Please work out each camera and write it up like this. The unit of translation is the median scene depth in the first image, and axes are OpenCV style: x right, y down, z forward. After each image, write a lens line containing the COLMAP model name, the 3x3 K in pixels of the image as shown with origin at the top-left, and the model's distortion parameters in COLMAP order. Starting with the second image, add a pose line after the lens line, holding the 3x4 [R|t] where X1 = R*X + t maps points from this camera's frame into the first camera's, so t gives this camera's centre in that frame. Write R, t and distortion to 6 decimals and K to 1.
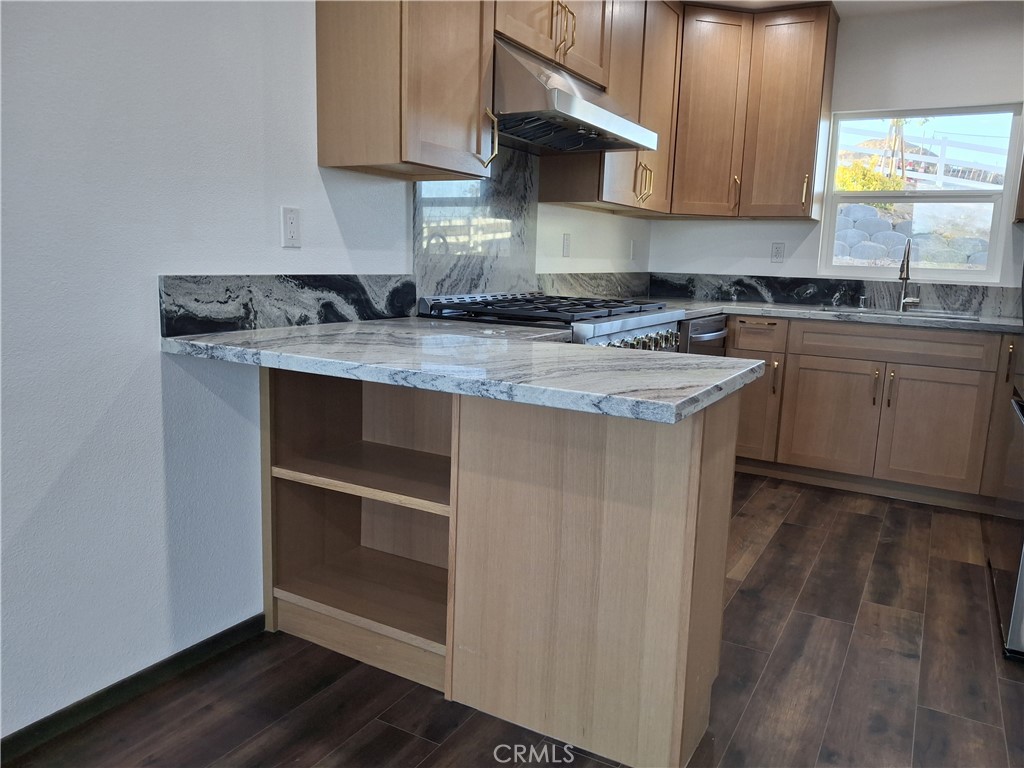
lens RADIAL K [[752.5, 0, 508.7], [0, 752.5, 384.9], [0, 0, 1]] dist [0.057410, -0.097869]
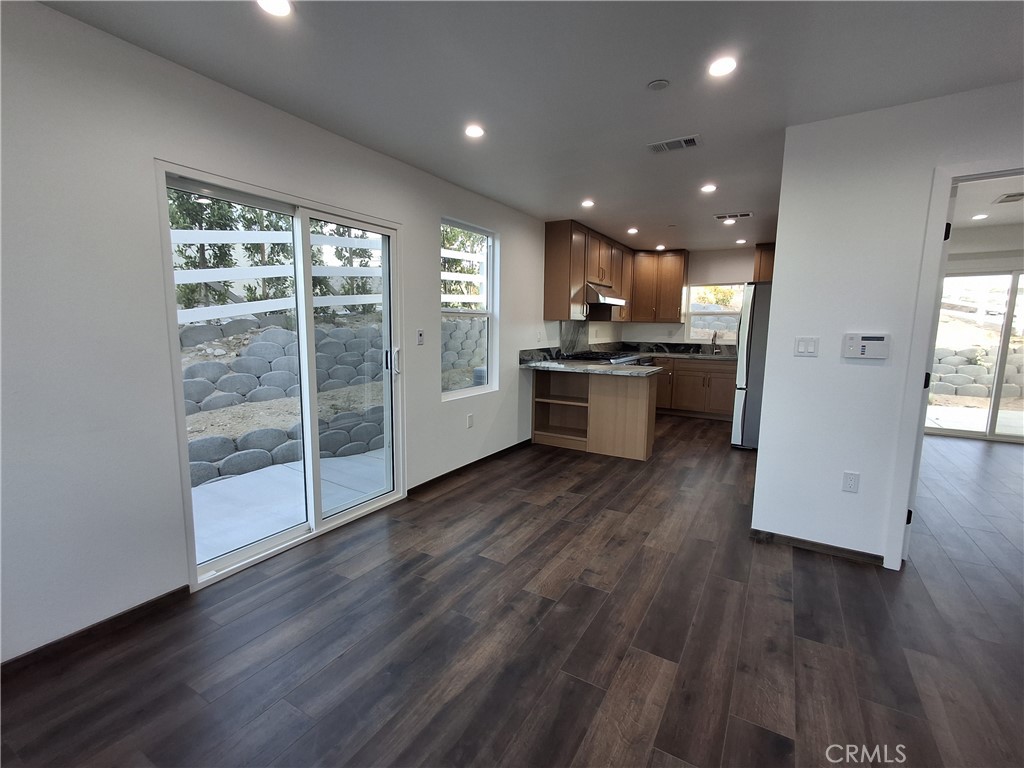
lens RADIAL K [[463.7, 0, 502.8], [0, 463.7, 386.0], [0, 0, 1]] dist [0.006858, 0.000986]
pose [[0.999483, -0.017995, -0.026659, -0.326218], [0.016970, 0.999127, -0.038164, 0.104358], [0.027322, 0.037692, 0.998916, -1.076615]]
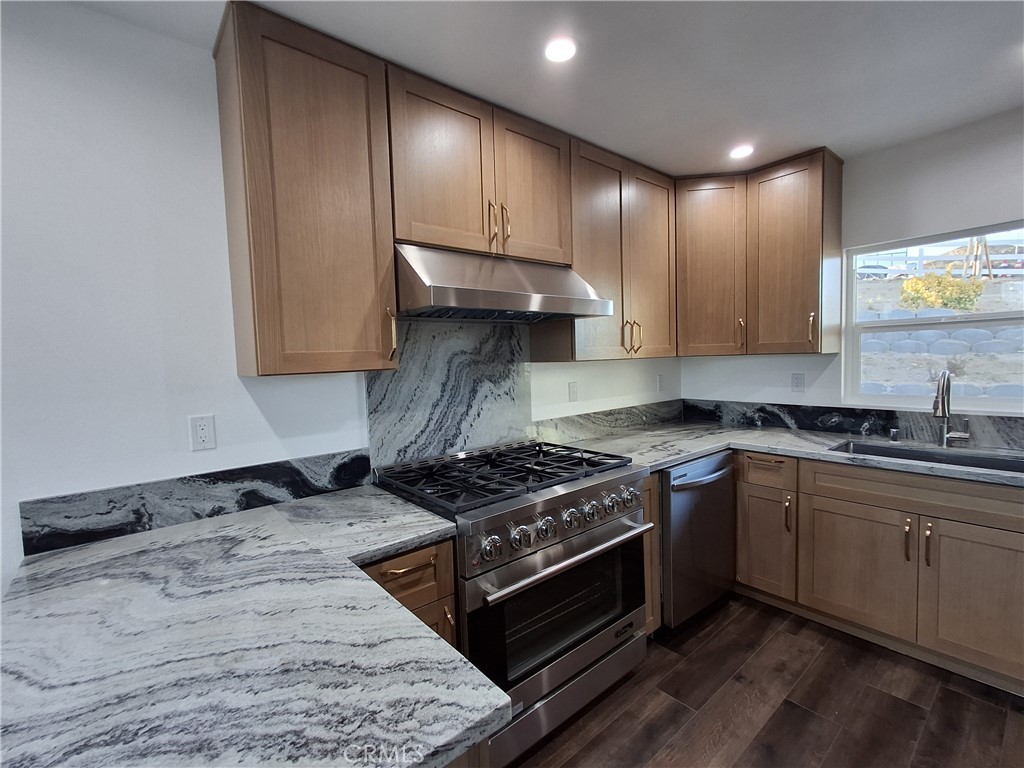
lens RADIAL K [[463.7, 0, 503.3], [0, 463.7, 385.7], [0, 0, 1]] dist [0.006858, 0.000986]
pose [[0.936551, -0.037842, -0.348482, 0.308632], [0.001414, 0.994555, -0.104201, -0.162468], [0.350528, 0.097096, 0.931505, 0.394112]]
